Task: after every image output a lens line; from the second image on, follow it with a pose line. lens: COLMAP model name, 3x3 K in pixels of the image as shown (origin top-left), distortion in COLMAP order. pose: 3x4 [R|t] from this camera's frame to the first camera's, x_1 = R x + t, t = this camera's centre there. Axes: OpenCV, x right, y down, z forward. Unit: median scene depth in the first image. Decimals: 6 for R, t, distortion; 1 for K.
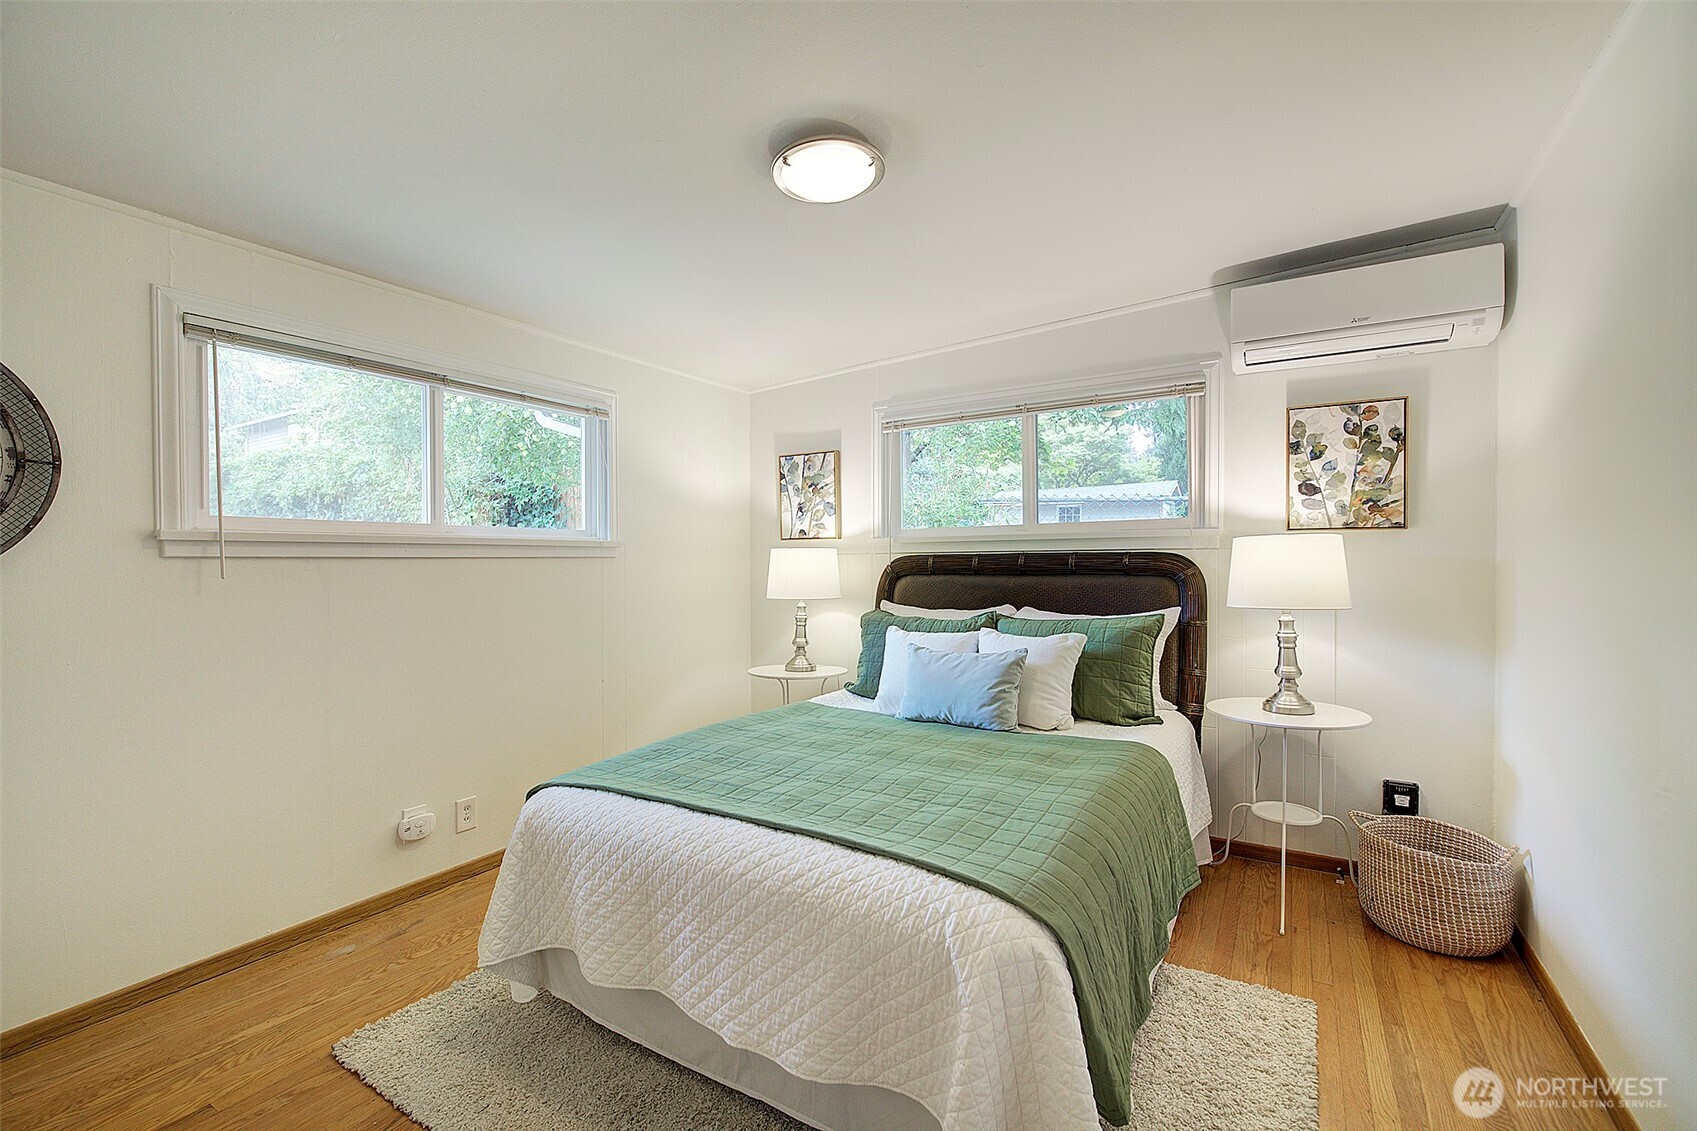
lens RADIAL K [[737.2, 0, 848.5], [0, 737.2, 569.5], [0, 0, 1]] dist [-0.011224, 0.000175]
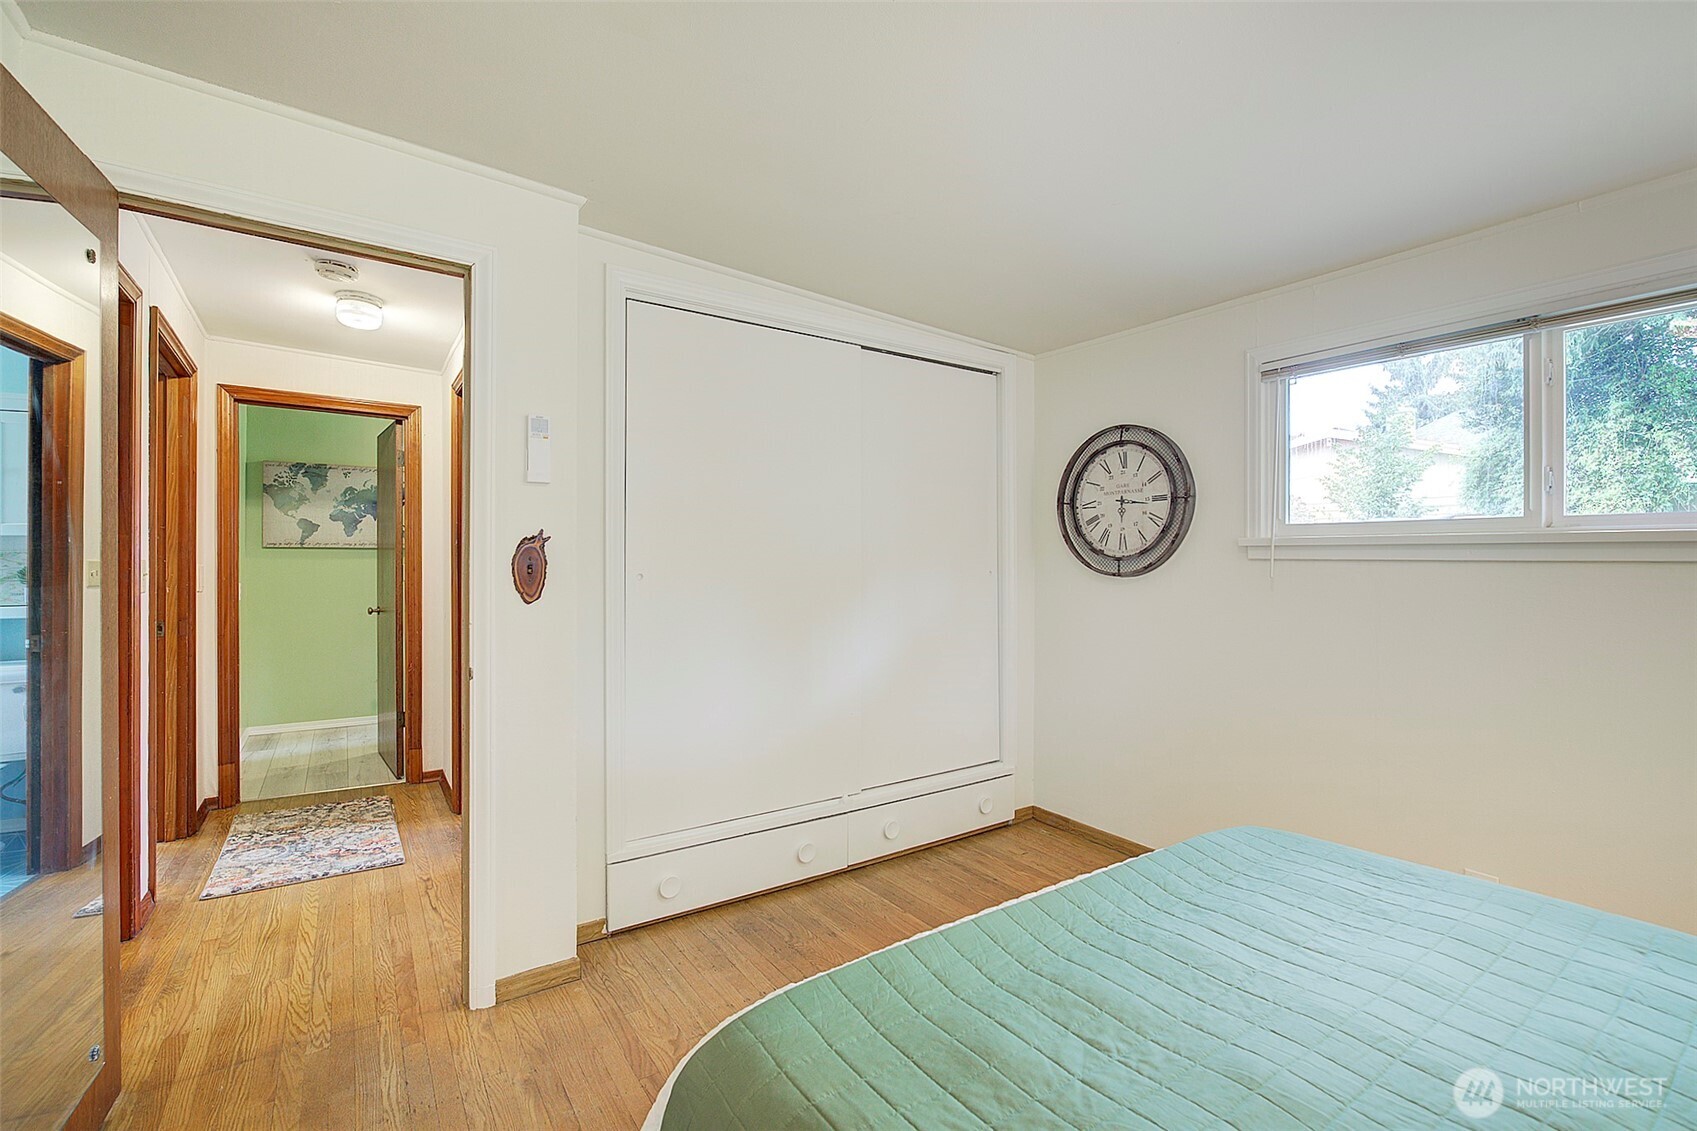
lens RADIAL K [[737.2, 0, 848.5], [0, 737.2, 569.5], [0, 0, 1]] dist [-0.011224, 0.000175]
pose [[-0.406267, 0.010714, -0.913692, 0.518139], [-0.019925, 0.999590, 0.020581, -0.011161], [0.913537, 0.026567, -0.405886, 0.864206]]
